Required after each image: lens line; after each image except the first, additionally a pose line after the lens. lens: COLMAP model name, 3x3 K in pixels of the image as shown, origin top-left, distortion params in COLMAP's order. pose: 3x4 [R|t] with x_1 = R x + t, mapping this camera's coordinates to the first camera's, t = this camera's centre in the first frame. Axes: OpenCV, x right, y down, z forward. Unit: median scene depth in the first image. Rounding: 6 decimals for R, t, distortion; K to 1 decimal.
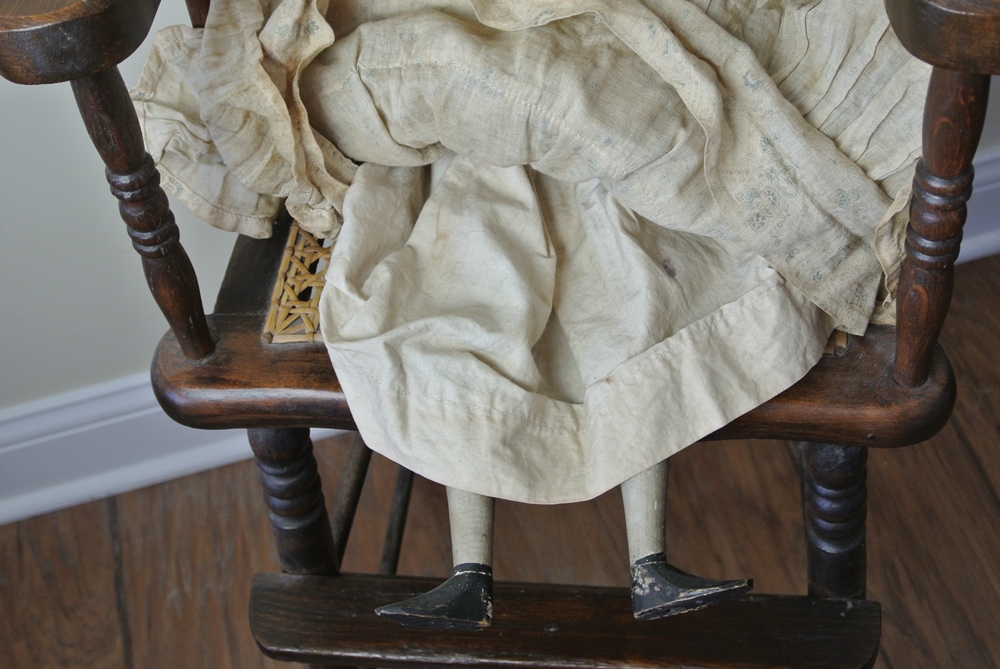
lens RADIAL K [[1474.3, 0, 500.0], [0, 1474.3, 334.5], [0, 0, 1]] dist [0.233715, -2.329492]
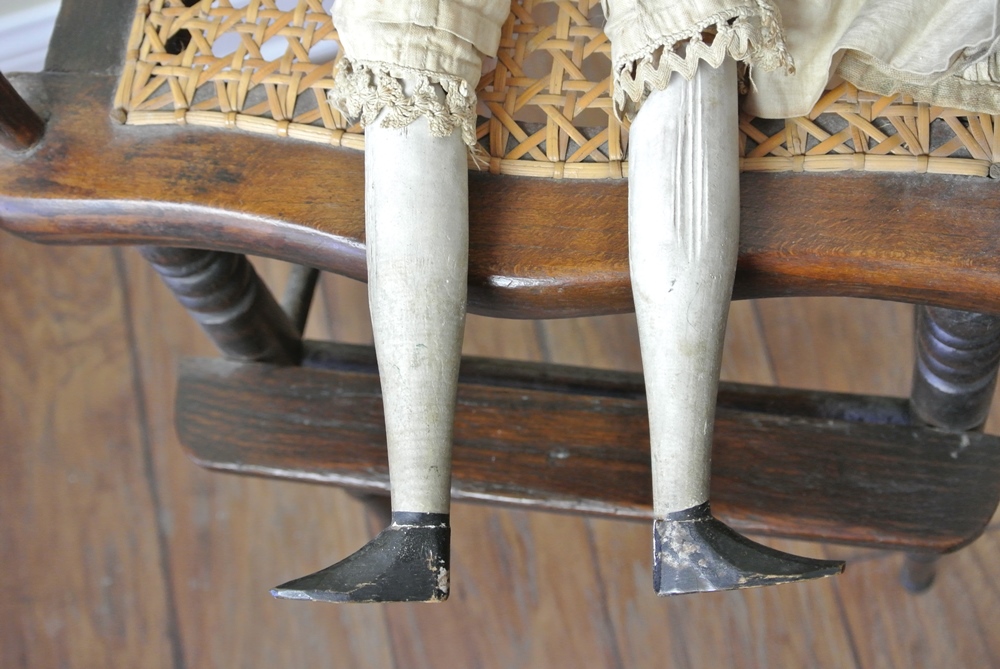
lens RADIAL K [[1422.6, 0, 500.0], [0, 1422.6, 334.5], [0, 0, 1]] dist [-0.050928, -0.010661]
pose [[0.999063, 0.004543, -0.043038, 0.039075], [0.009389, 0.948032, 0.318037, -0.102162], [0.042246, -0.318143, 0.947101, 0.371169]]
